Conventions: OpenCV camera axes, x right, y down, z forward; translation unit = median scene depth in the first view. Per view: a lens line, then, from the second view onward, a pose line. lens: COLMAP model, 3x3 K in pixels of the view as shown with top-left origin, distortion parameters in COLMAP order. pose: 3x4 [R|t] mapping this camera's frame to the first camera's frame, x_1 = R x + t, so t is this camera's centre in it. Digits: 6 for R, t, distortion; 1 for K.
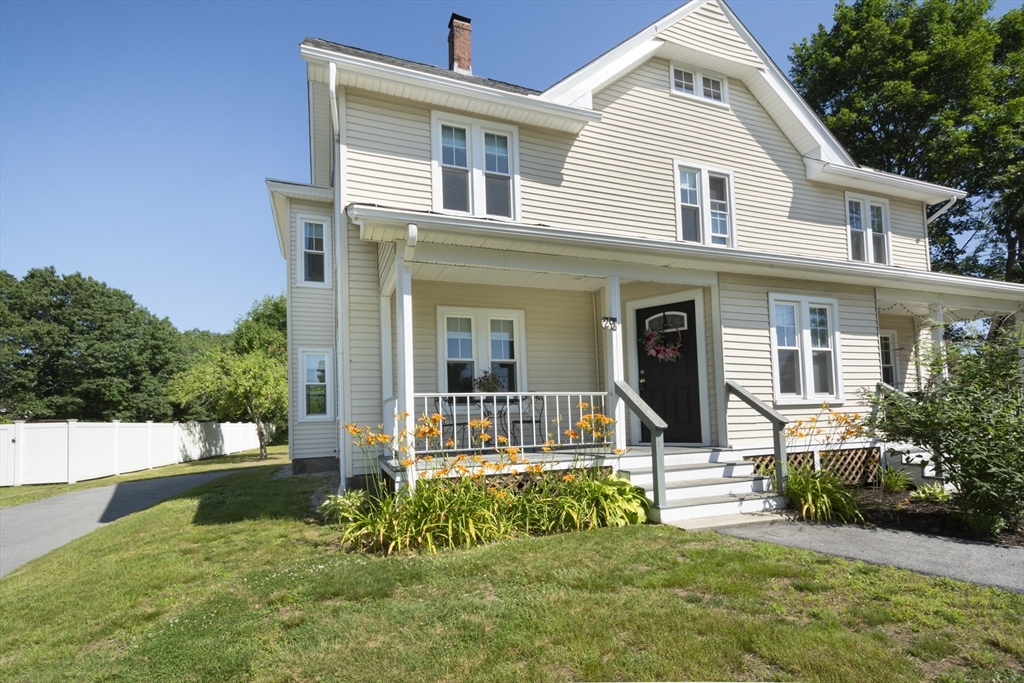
lens RADIAL K [[443.1, 0, 511.0], [0, 443.1, 369.2], [0, 0, 1]] dist [-0.000349, 0.000013]
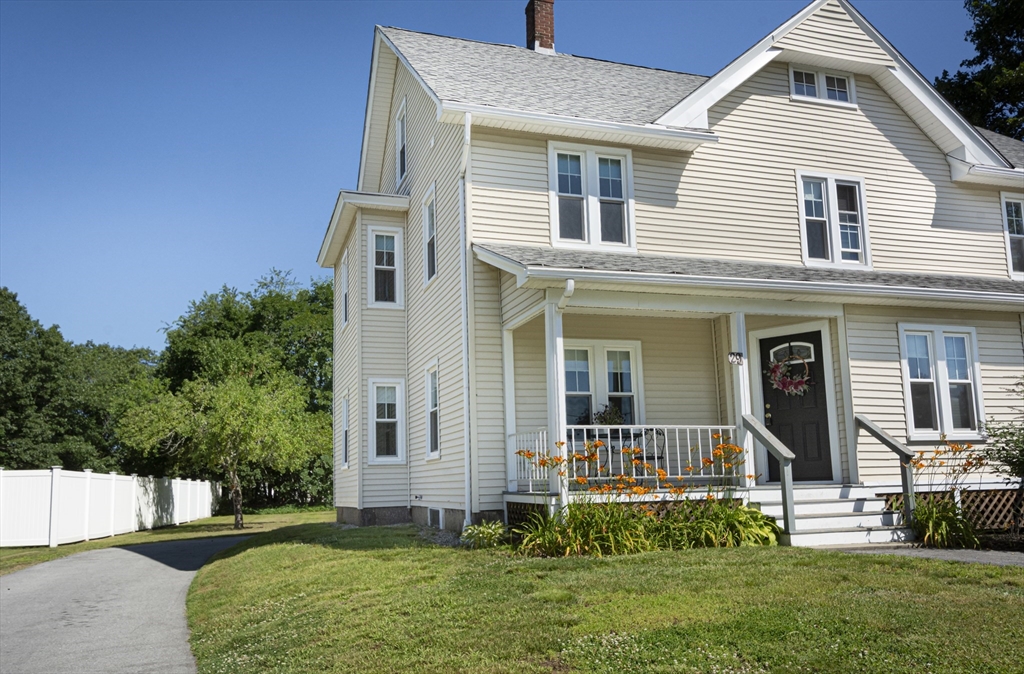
lens RADIAL K [[813.4, 0, 512.0], [0, 813.4, 337.0], [0, 0, 1]] dist [0.005032, -0.003873]
pose [[0.999995, -0.001006, -0.002883, -0.238441], [0.000773, 0.996812, -0.079782, -0.002415], [0.002954, 0.079780, 0.996808, -0.723541]]
